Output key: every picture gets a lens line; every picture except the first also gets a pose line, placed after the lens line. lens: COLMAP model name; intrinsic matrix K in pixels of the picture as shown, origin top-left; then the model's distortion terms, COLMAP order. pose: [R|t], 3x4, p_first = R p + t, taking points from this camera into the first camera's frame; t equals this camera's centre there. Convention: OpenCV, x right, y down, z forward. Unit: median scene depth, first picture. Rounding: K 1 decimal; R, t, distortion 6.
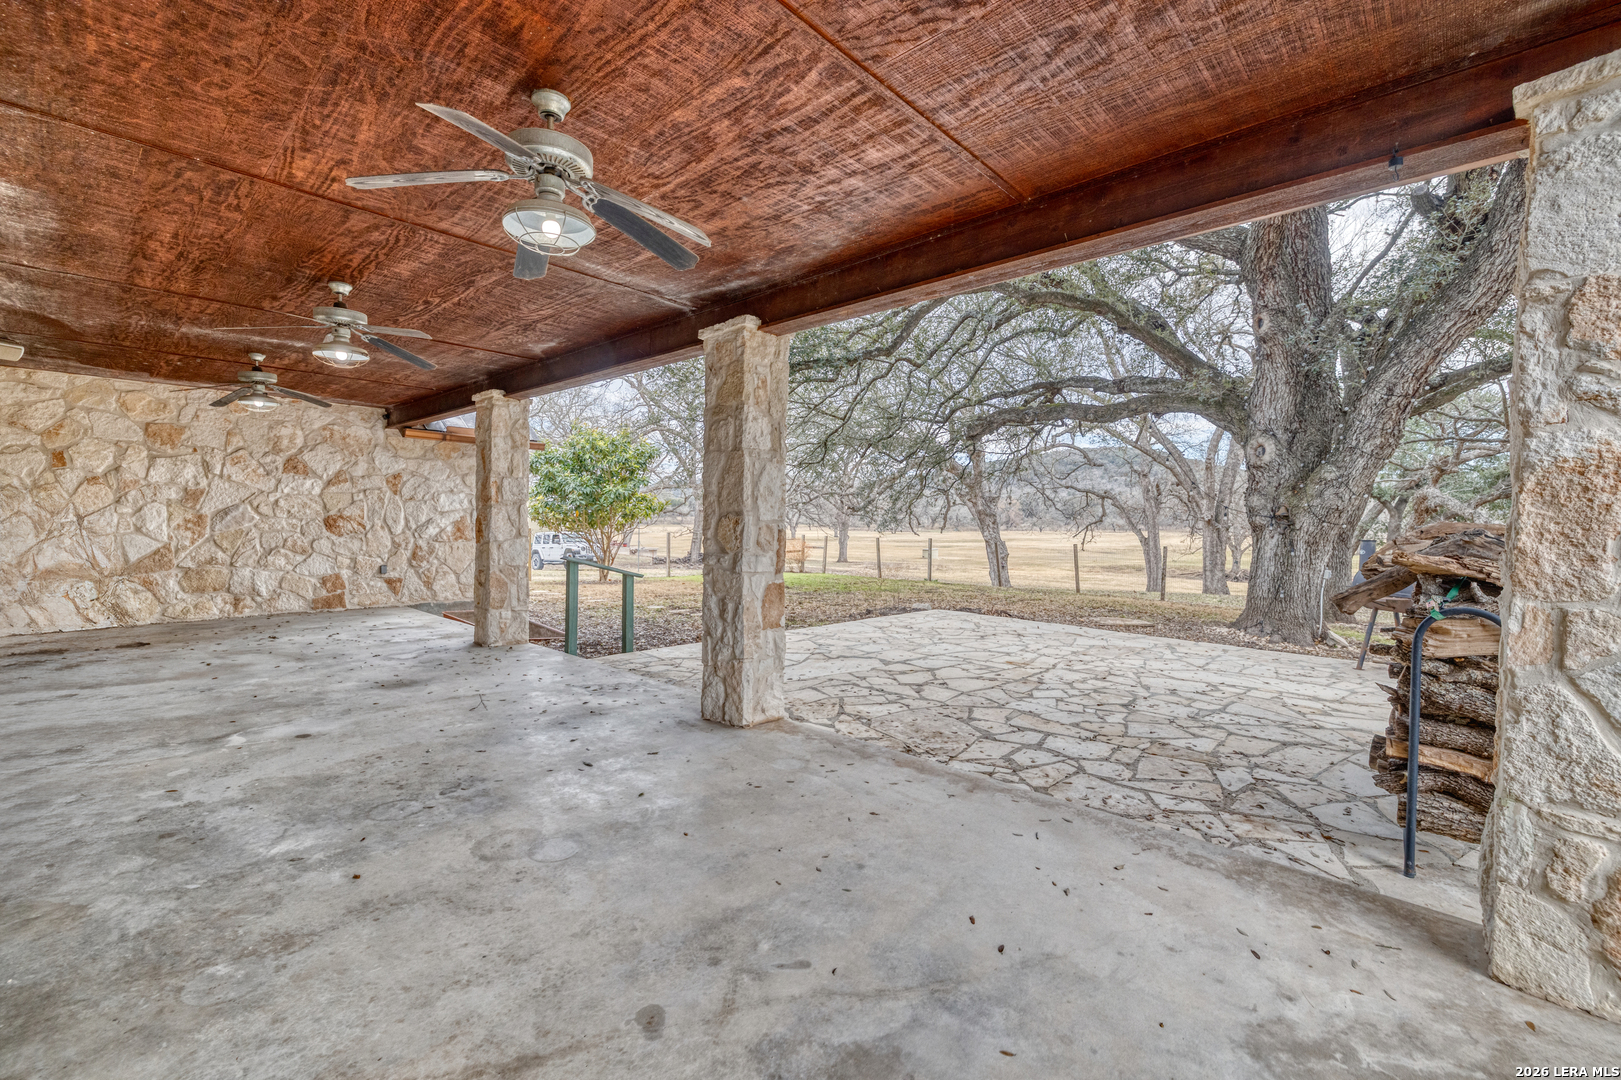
lens RADIAL K [[680.4, 0, 812.5], [0, 680.4, 529.6], [0, 0, 1]] dist [-0.000909, 0.000005]
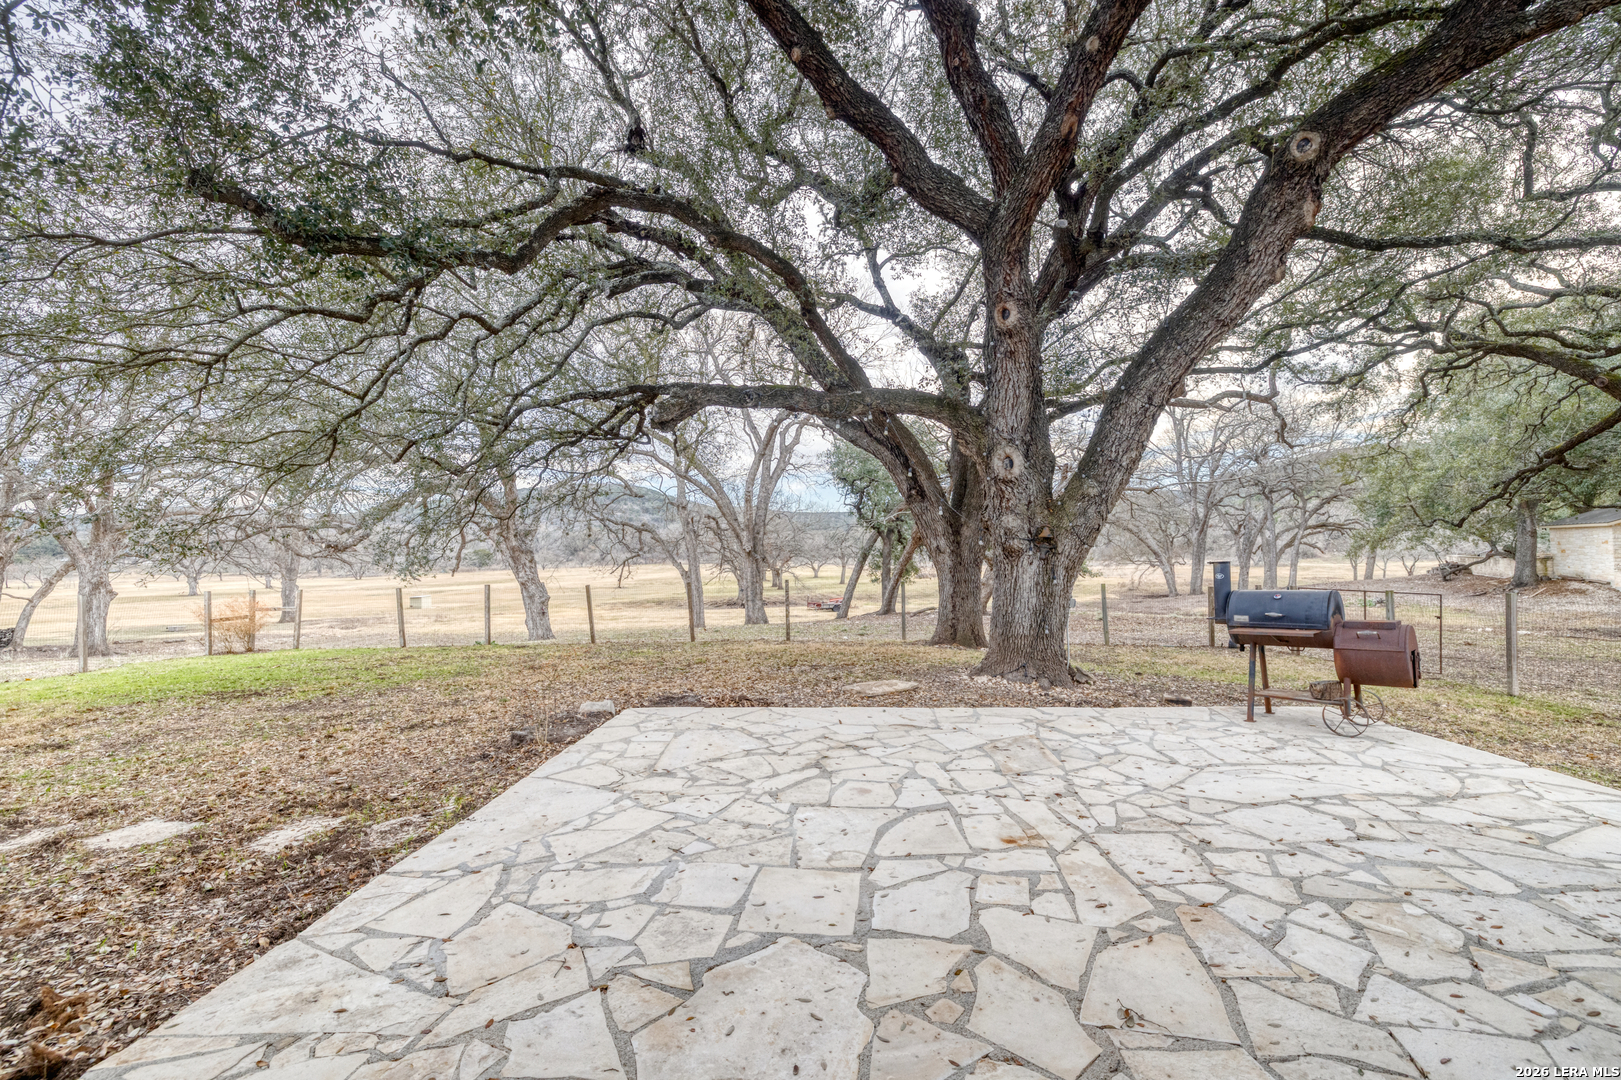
lens RADIAL K [[704.2, 0, 805.7], [0, 704.2, 531.8], [0, 0, 1]] dist [0.001264, -0.000041]
pose [[0.764952, -0.007992, 0.644038, -0.047338], [0.039856, 0.998594, -0.034947, -0.003967], [-0.642853, 0.052402, 0.764195, 0.221912]]
